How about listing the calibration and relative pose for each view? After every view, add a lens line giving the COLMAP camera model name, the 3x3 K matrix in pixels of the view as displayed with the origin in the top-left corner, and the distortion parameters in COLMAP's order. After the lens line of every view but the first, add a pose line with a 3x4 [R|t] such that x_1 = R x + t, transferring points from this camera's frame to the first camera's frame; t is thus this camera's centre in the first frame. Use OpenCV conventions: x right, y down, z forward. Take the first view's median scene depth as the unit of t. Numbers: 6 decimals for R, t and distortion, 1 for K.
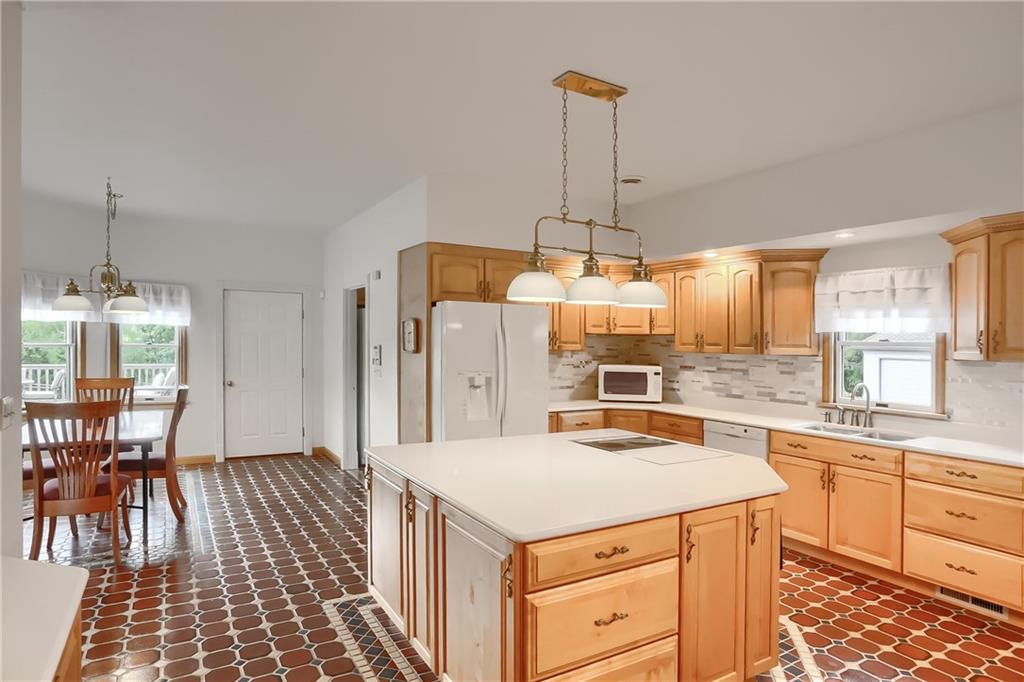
lens RADIAL K [[574.5, 0, 512.2], [0, 574.5, 356.3], [0, 0, 1]] dist [0.000006, -0.000004]
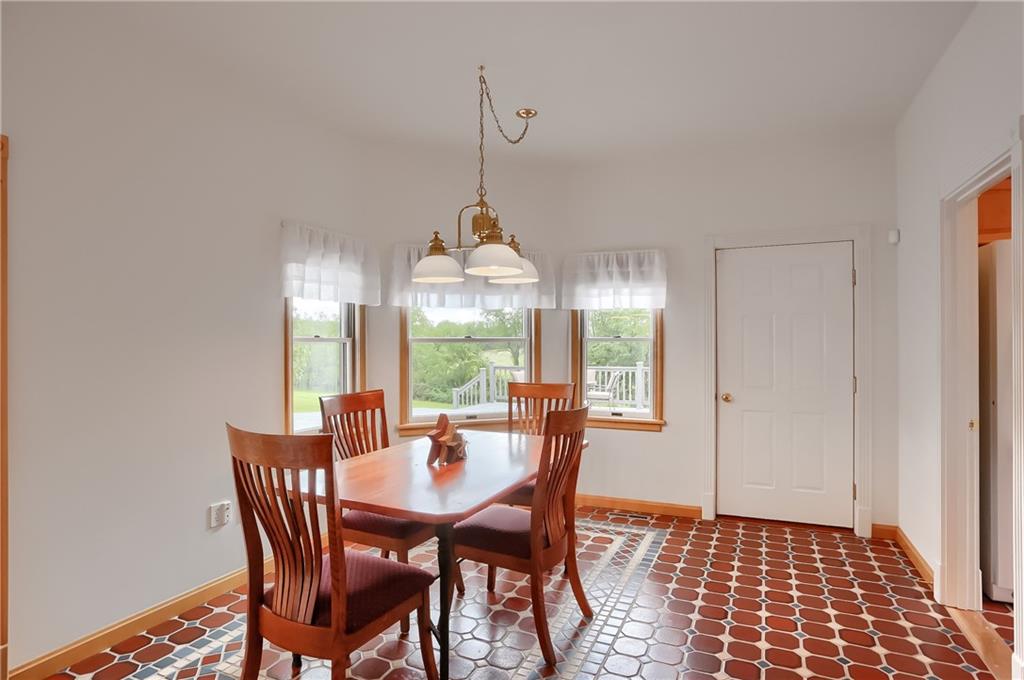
lens RADIAL K [[593.5, 0, 512.1], [0, 593.5, 358.9], [0, 0, 1]] dist [-0.002923, 0.049801]
pose [[0.599966, 0.001854, -0.800023, -0.114506], [-0.005216, 0.999985, -0.001594, 0.007920], [0.800008, 0.005129, 0.599967, 0.441441]]
